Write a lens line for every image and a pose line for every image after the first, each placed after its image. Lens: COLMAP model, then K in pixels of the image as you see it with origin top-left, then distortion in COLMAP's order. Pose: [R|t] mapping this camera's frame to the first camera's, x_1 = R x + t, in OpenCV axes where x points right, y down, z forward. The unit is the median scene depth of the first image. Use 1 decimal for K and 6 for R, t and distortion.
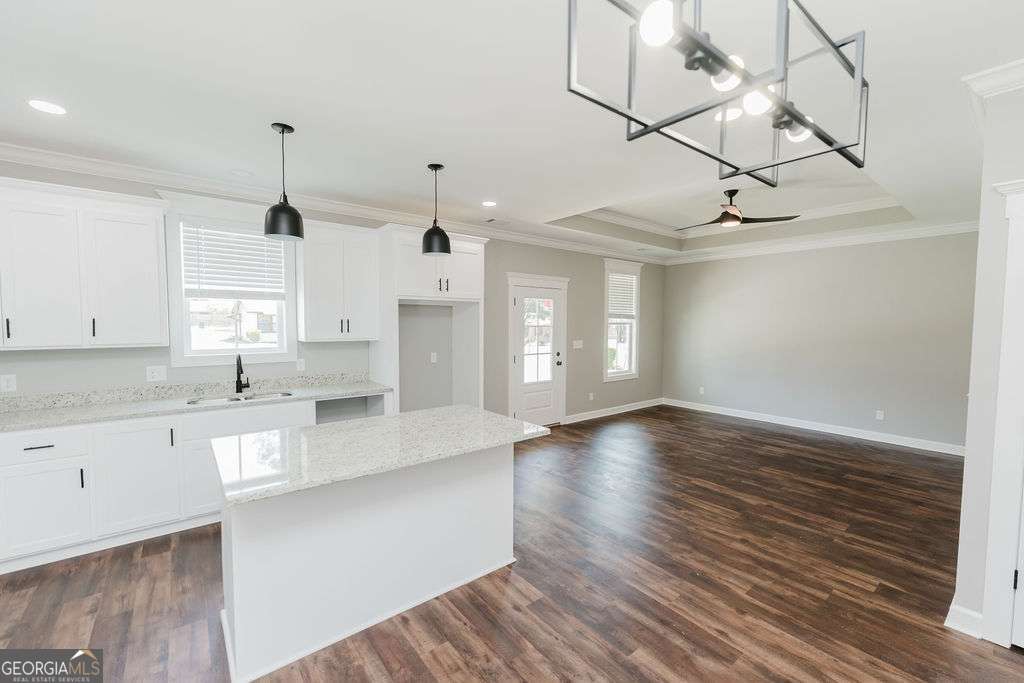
lens RADIAL K [[410.6, 0, 516.4], [0, 410.6, 342.6], [0, 0, 1]] dist [0.000012, -0.000301]
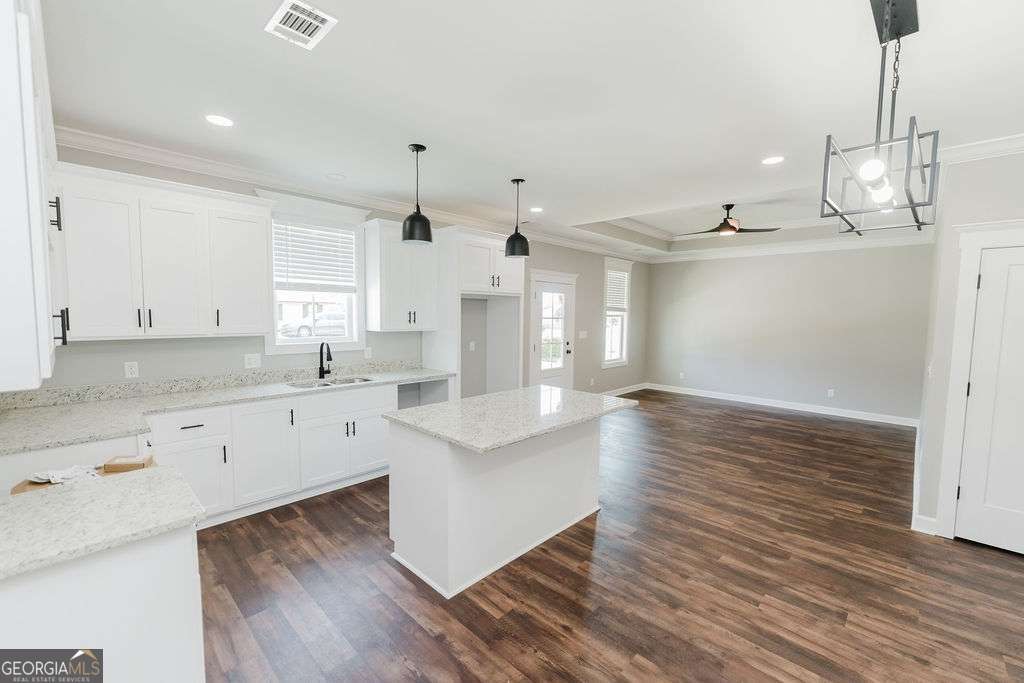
lens RADIAL K [[410.6, 0, 522.8], [0, 410.6, 342.6], [0, 0, 1]] dist [0.000012, -0.000301]
pose [[0.991588, 0.000029, 0.129432, -0.307631], [-0.003046, 0.999728, 0.023115, 0.001269], [-0.129396, -0.023314, 0.991319, -0.147256]]
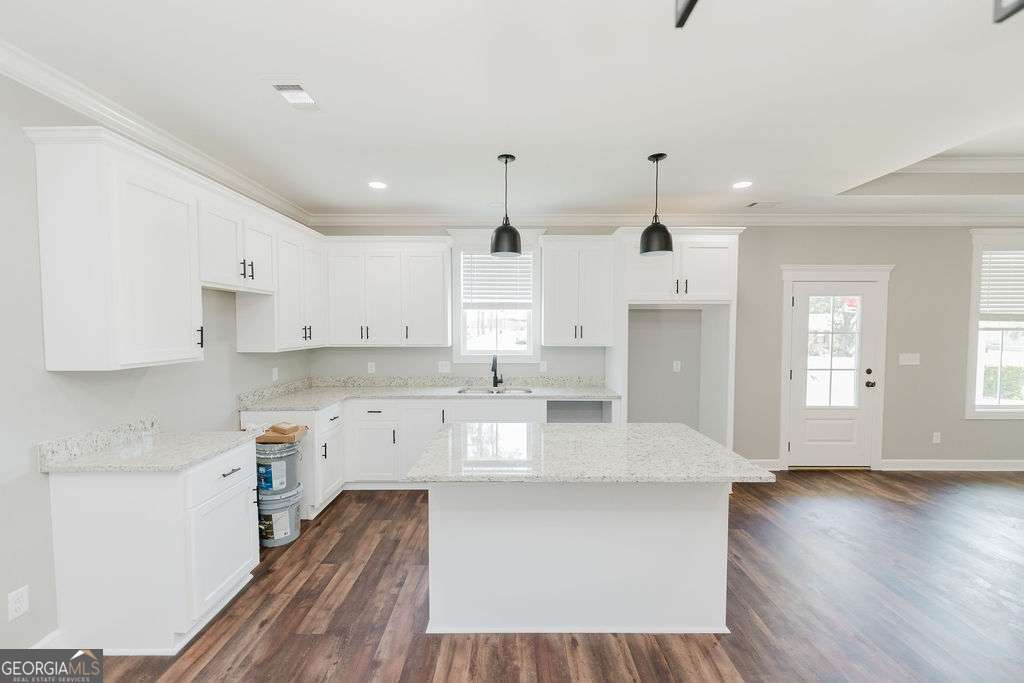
lens RADIAL K [[410.6, 0, 516.1], [0, 410.6, 340.5], [0, 0, 1]] dist [0.000012, -0.000301]
pose [[0.783557, 0.017725, -0.621067, 0.122860], [-0.028628, 0.999561, -0.007592, -0.006526], [0.620660, 0.023729, 0.783720, 0.097116]]
